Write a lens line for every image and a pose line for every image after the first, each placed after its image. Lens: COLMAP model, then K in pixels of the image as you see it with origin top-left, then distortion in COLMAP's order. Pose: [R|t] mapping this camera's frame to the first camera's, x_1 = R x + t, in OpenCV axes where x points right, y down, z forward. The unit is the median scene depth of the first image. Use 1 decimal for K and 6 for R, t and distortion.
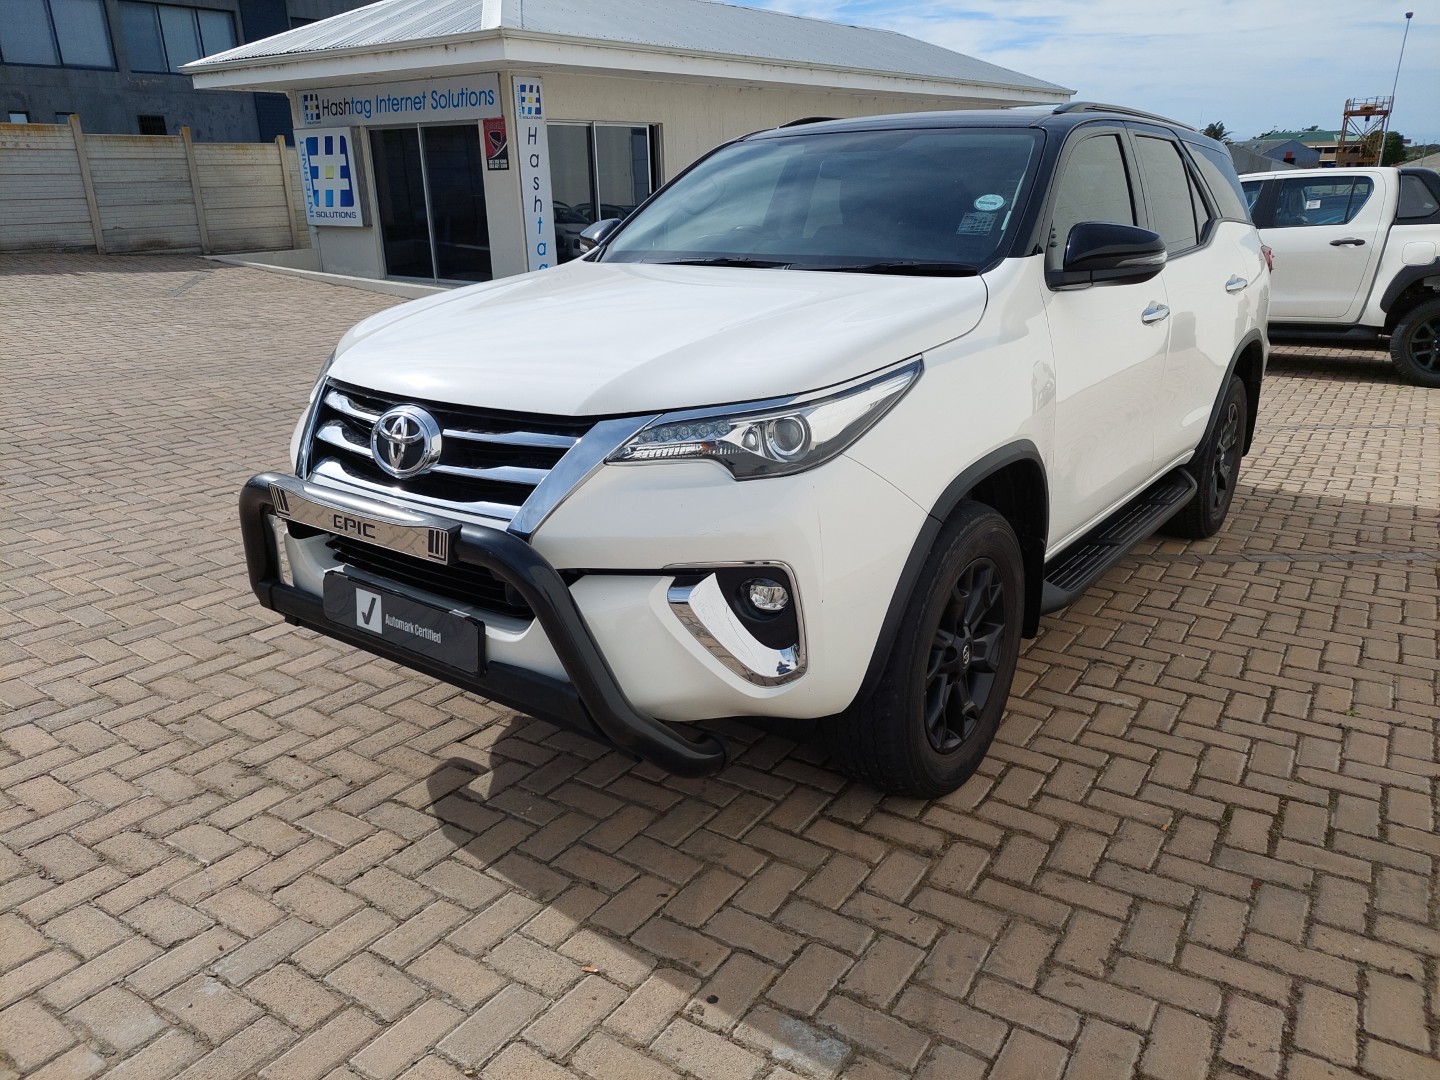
lens RADIAL K [[1032.0, 0, 733.2], [0, 1032.0, 543.8], [0, 0, 1]] dist [0.039942, -0.031318]
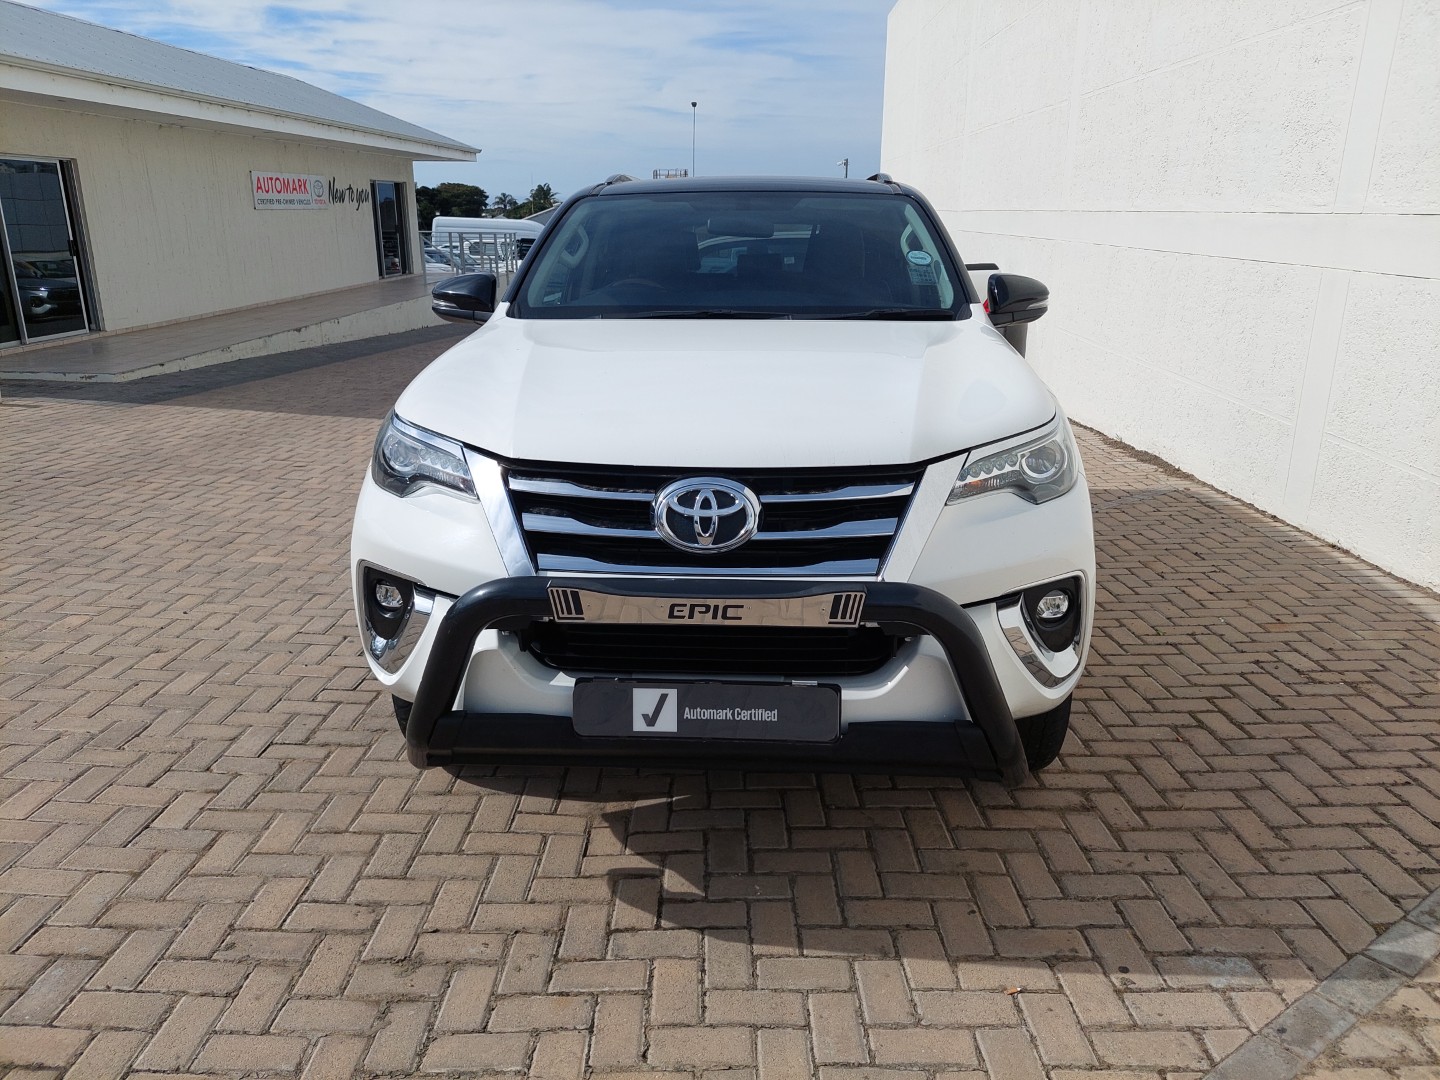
lens RADIAL K [[1032.0, 0, 725.8], [0, 1032.0, 527.9], [0, 0, 1]] dist [0.039942, -0.031318]
pose [[0.835267, -0.138261, 0.532178, -0.715009], [0.169098, 0.985555, -0.009354, -0.067882], [-0.523197, 0.097804, 0.846581, 0.190082]]
